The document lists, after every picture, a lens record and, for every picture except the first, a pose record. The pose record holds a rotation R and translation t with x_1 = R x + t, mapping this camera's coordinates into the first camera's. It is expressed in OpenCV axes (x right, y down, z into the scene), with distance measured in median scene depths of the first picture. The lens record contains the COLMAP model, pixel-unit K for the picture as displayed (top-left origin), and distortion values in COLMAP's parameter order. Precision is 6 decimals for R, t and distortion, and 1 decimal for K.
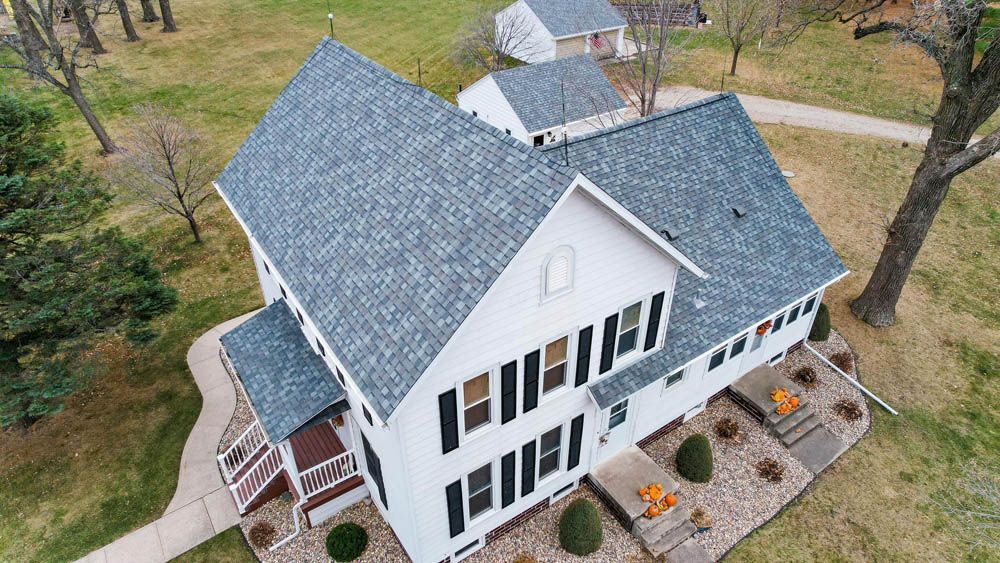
lens RADIAL K [[638.0, 0, 500.0], [0, 638.0, 281.5], [0, 0, 1]] dist [-0.046122, 0.003583]
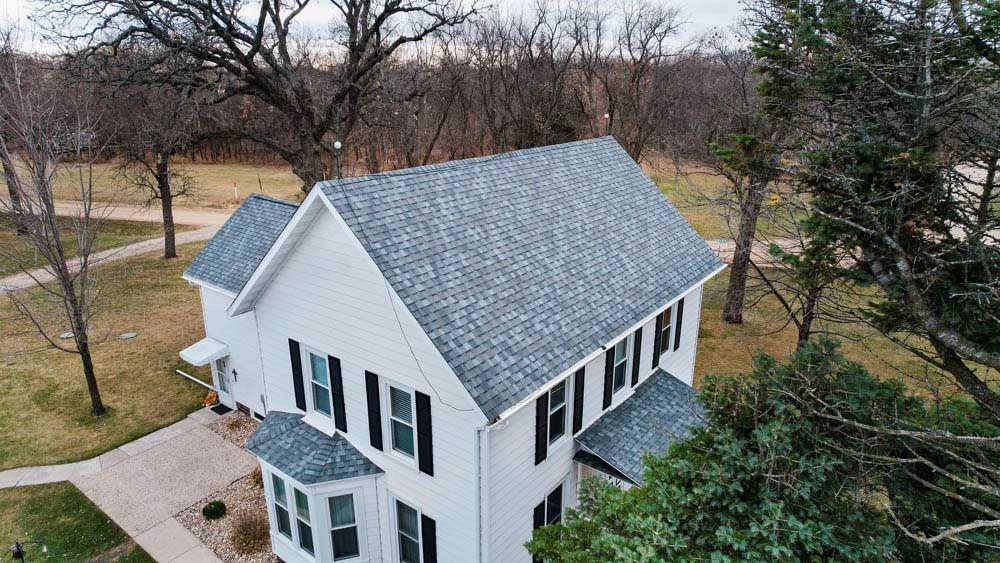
lens RADIAL K [[638.0, 0, 500.0], [0, 638.0, 281.5], [0, 0, 1]] dist [-0.046122, 0.003583]
pose [[-0.315587, -0.293831, 0.902257, -1.114196], [0.543442, 0.723499, 0.425699, -0.582475], [-0.777866, 0.624670, -0.068647, 1.146644]]
